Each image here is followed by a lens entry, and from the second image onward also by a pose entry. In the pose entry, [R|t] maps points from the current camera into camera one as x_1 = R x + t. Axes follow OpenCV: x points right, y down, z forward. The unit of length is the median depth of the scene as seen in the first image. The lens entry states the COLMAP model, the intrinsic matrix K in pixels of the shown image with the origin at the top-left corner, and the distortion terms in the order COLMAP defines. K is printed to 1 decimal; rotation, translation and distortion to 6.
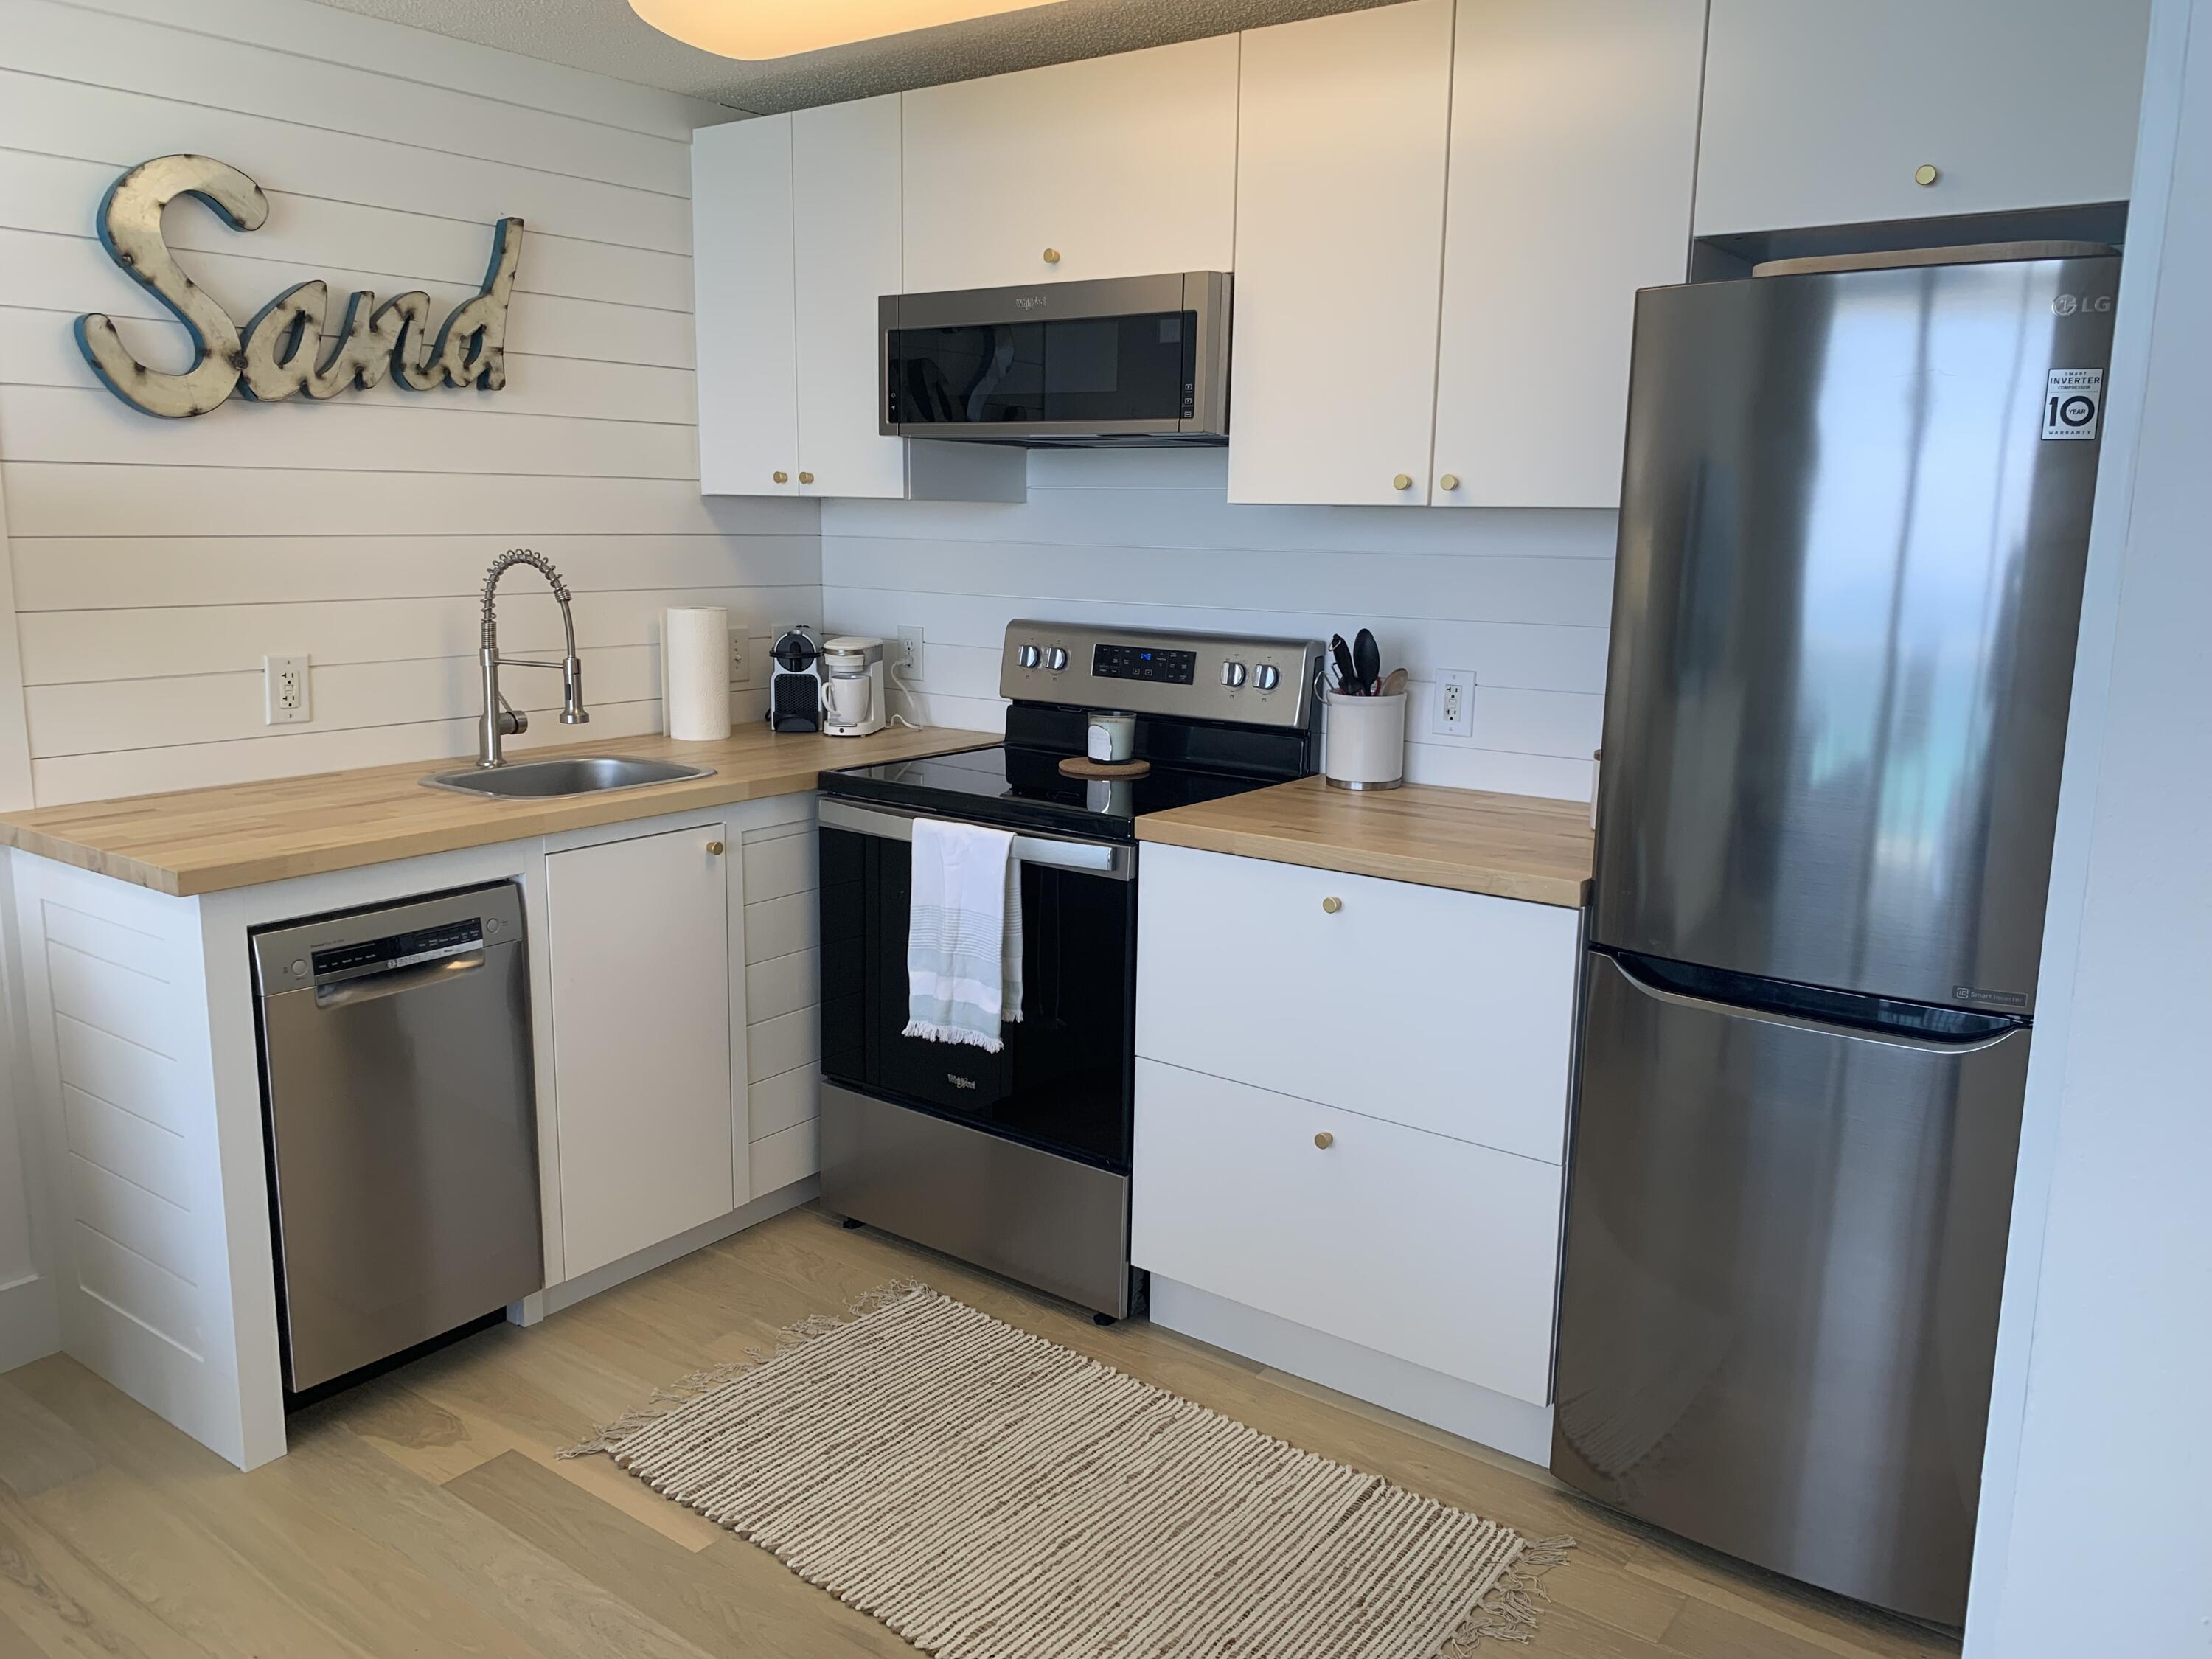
lens RADIAL K [[1670.7, 0, 1105.6], [0, 1670.7, 807.6], [0, 0, 1]] dist [0.005494, -0.088535]
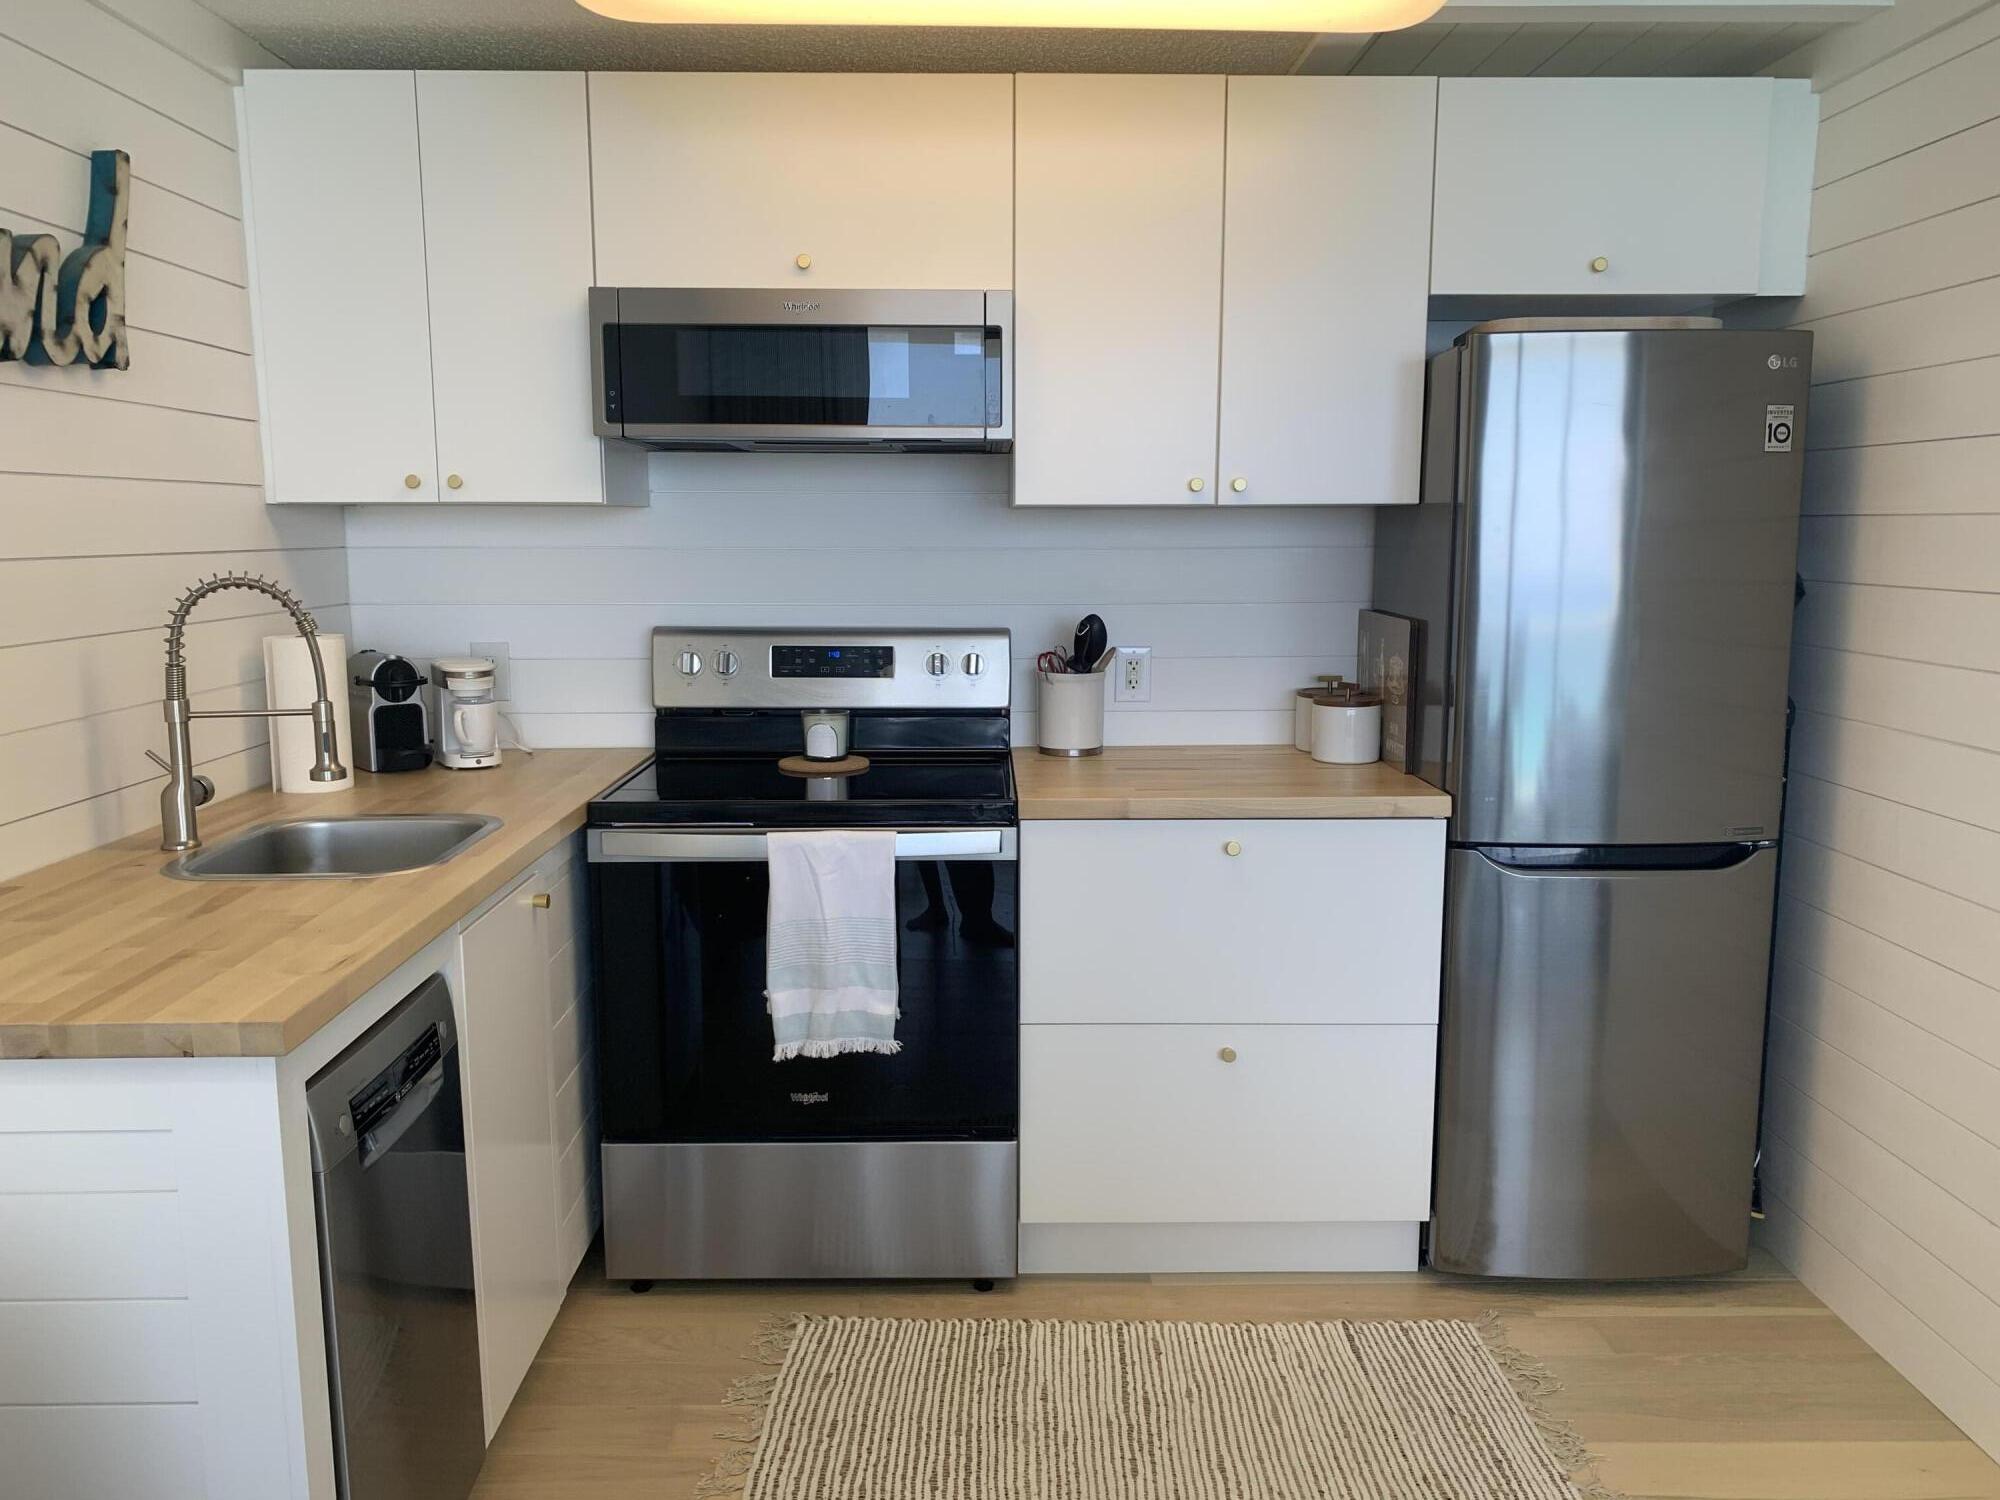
lens RADIAL K [[1528.2, 0, 1000.0], [0, 1528.2, 750.0], [0, 0, 1]] dist [-0.006135, -0.004824]
pose [[0.792195, -0.106670, 0.600873, -0.494976], [0.120146, 0.992597, 0.017810, -0.038225], [-0.598324, 0.058083, 0.799146, 0.198580]]
